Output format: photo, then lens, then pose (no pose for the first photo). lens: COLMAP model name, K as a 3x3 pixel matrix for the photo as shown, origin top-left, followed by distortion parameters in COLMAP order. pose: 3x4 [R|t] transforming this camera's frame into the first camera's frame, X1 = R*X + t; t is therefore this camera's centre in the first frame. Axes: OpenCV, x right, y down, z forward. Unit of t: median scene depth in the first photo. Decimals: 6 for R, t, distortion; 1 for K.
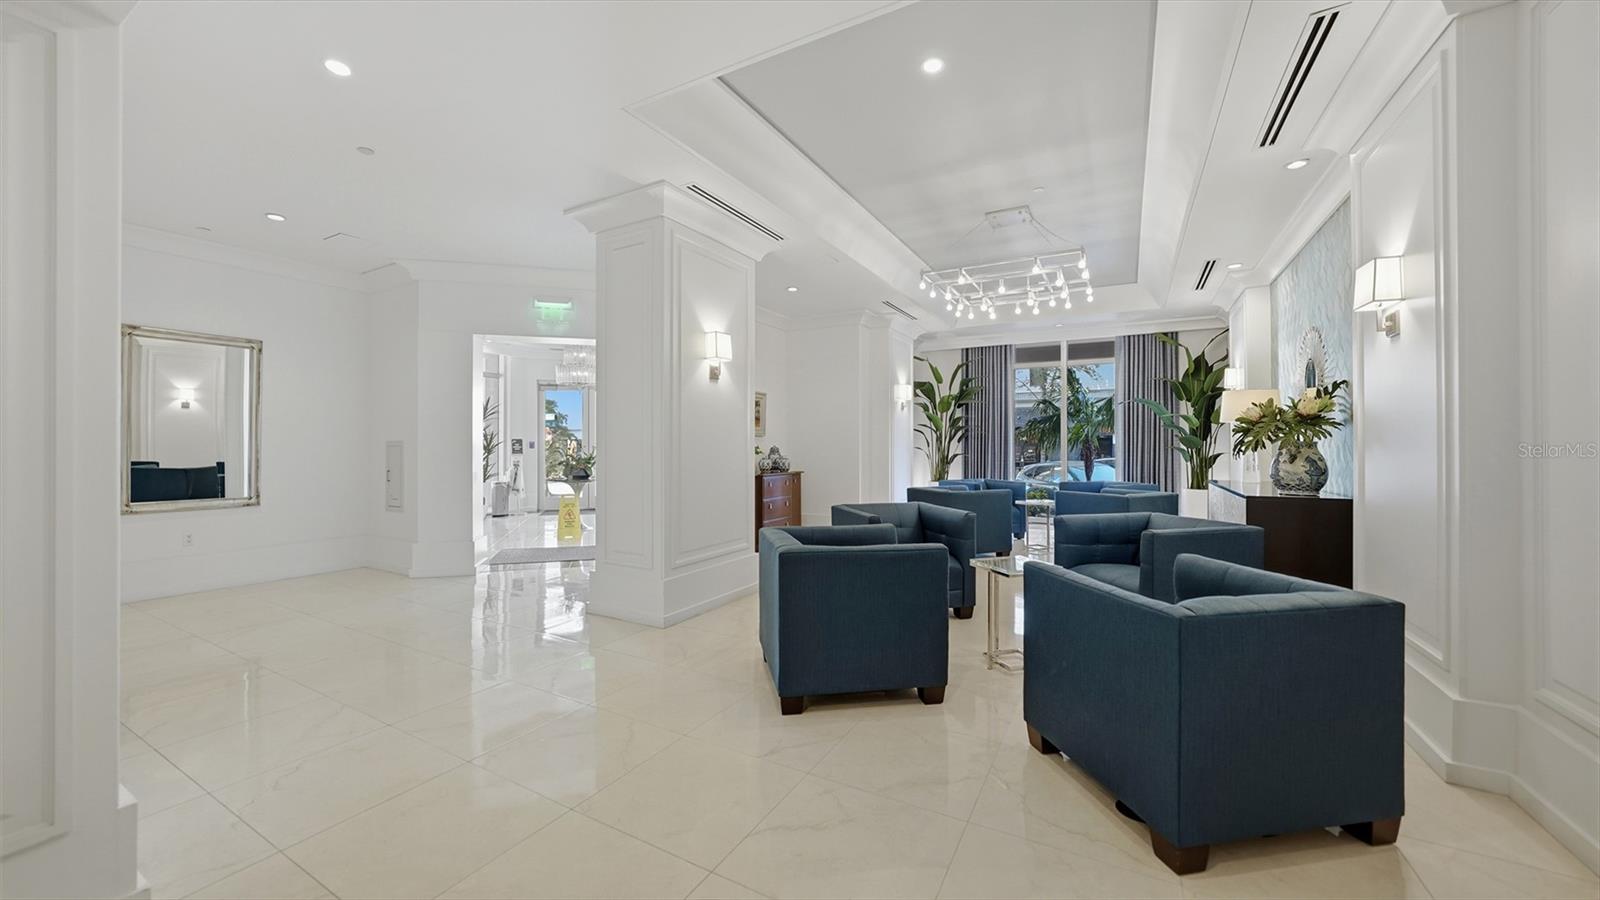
lens RADIAL K [[562.9, 0, 795.5], [0, 562.9, 443.8], [0, 0, 1]] dist [-0.026305, 0.006192]
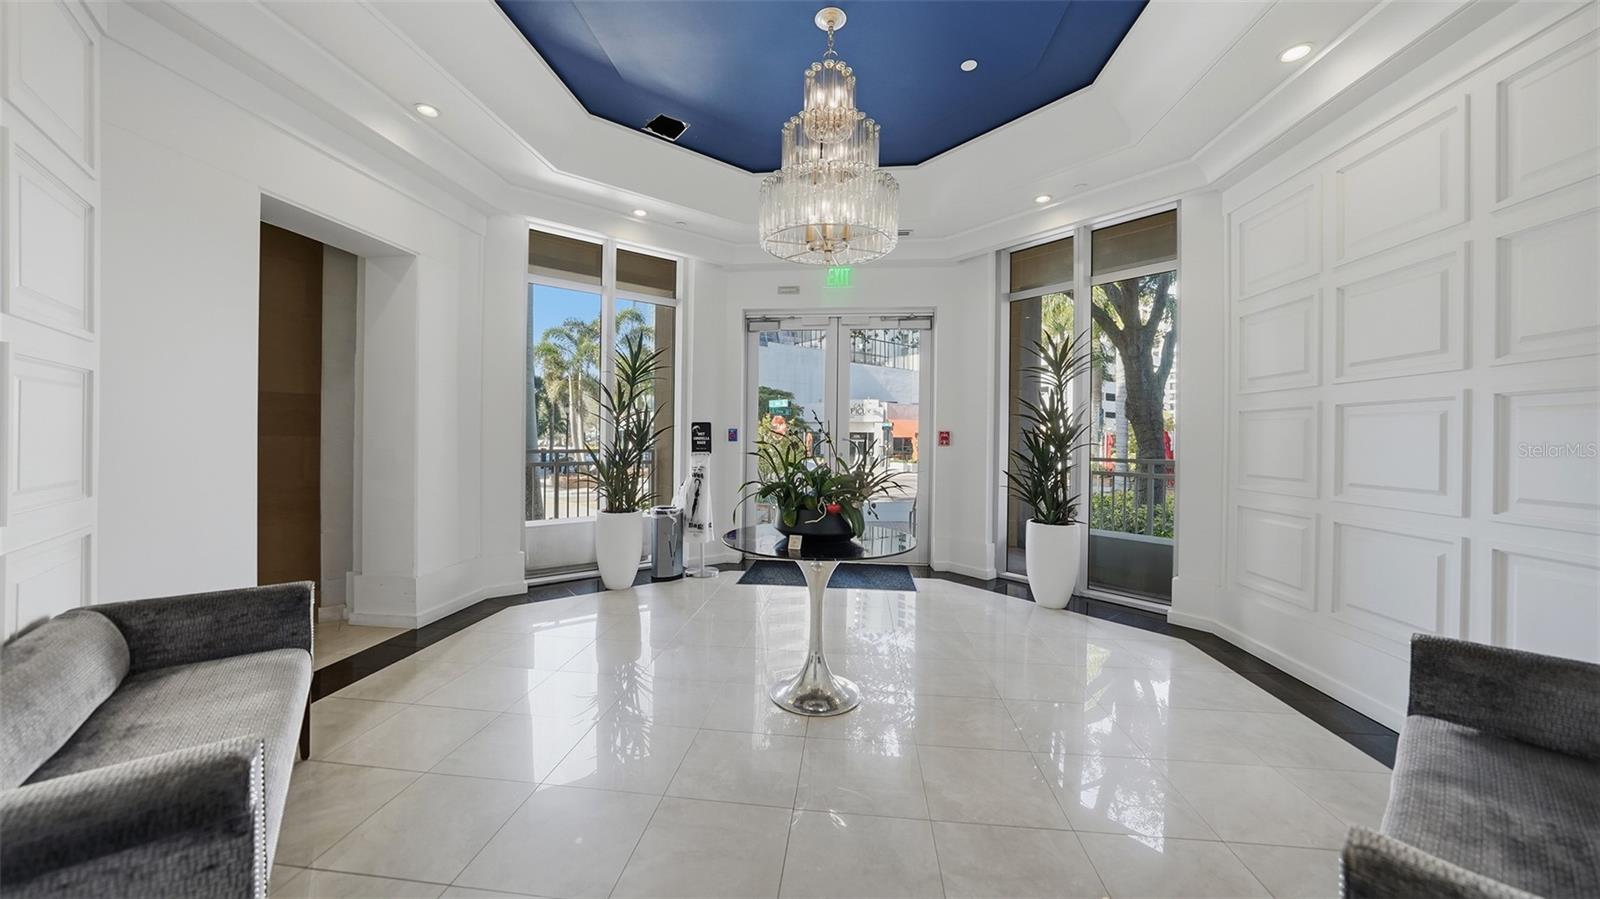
lens RADIAL K [[547.3, 0, 795.0], [0, 547.3, 439.4], [0, 0, 1]] dist [-0.001909, -0.000096]
pose [[0.920572, 0.011893, -0.390392, -0.231570], [-0.010042, 0.999927, 0.006781, 0.002475], [0.390444, -0.002322, 0.920624, 0.585467]]
